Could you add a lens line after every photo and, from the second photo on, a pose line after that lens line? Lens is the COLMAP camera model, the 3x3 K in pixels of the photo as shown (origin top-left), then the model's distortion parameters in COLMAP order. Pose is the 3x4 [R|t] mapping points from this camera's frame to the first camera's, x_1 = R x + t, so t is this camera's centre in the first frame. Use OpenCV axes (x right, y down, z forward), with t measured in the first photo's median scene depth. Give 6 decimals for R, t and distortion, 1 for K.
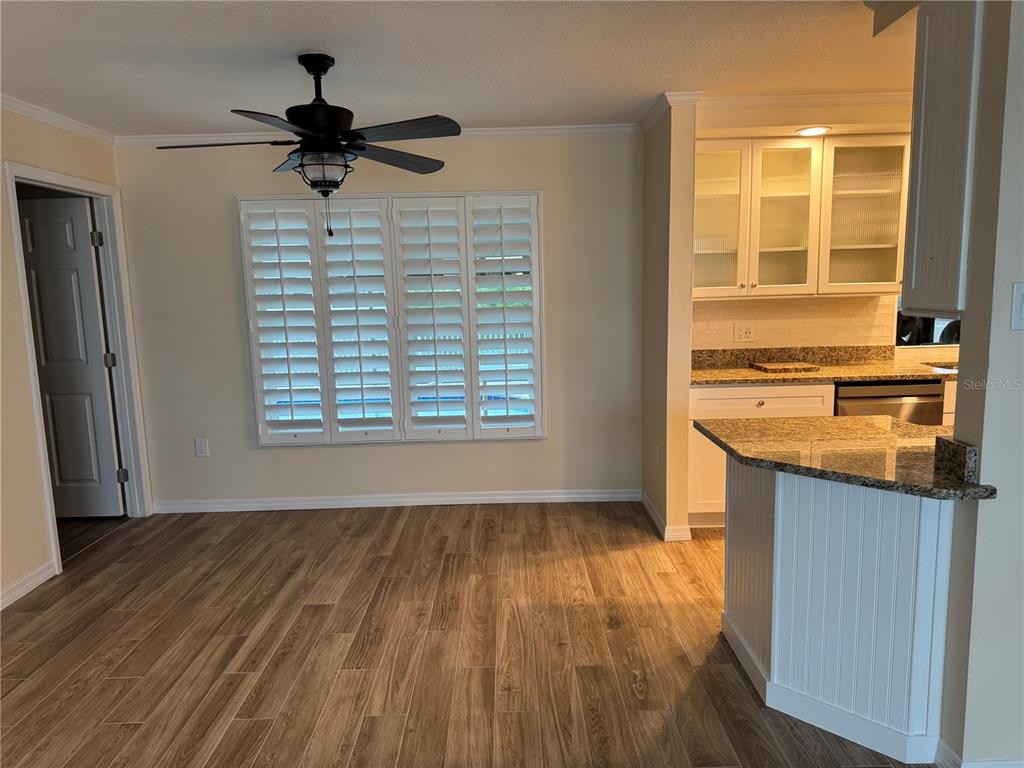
lens RADIAL K [[718.9, 0, 512.0], [0, 718.9, 384.0], [0, 0, 1]] dist [0.029946, -0.005487]
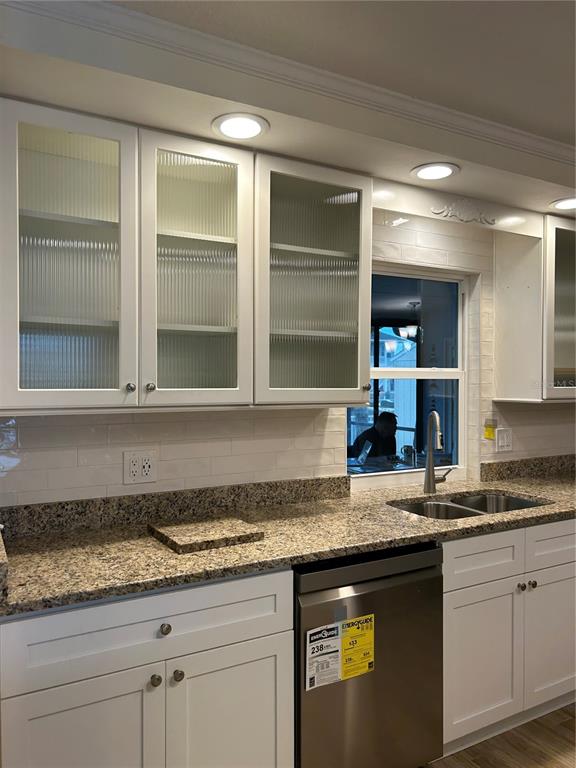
lens RADIAL K [[584.1, 0, 288.0], [0, 584.1, 384.0], [0, 0, 1]] dist [-0.000826, -0.000575]
pose [[0.873936, 0.022536, 0.485517, 0.210808], [0.046808, 0.990379, -0.130224, -0.076634], [-0.483781, 0.136534, 0.864474, 0.563540]]
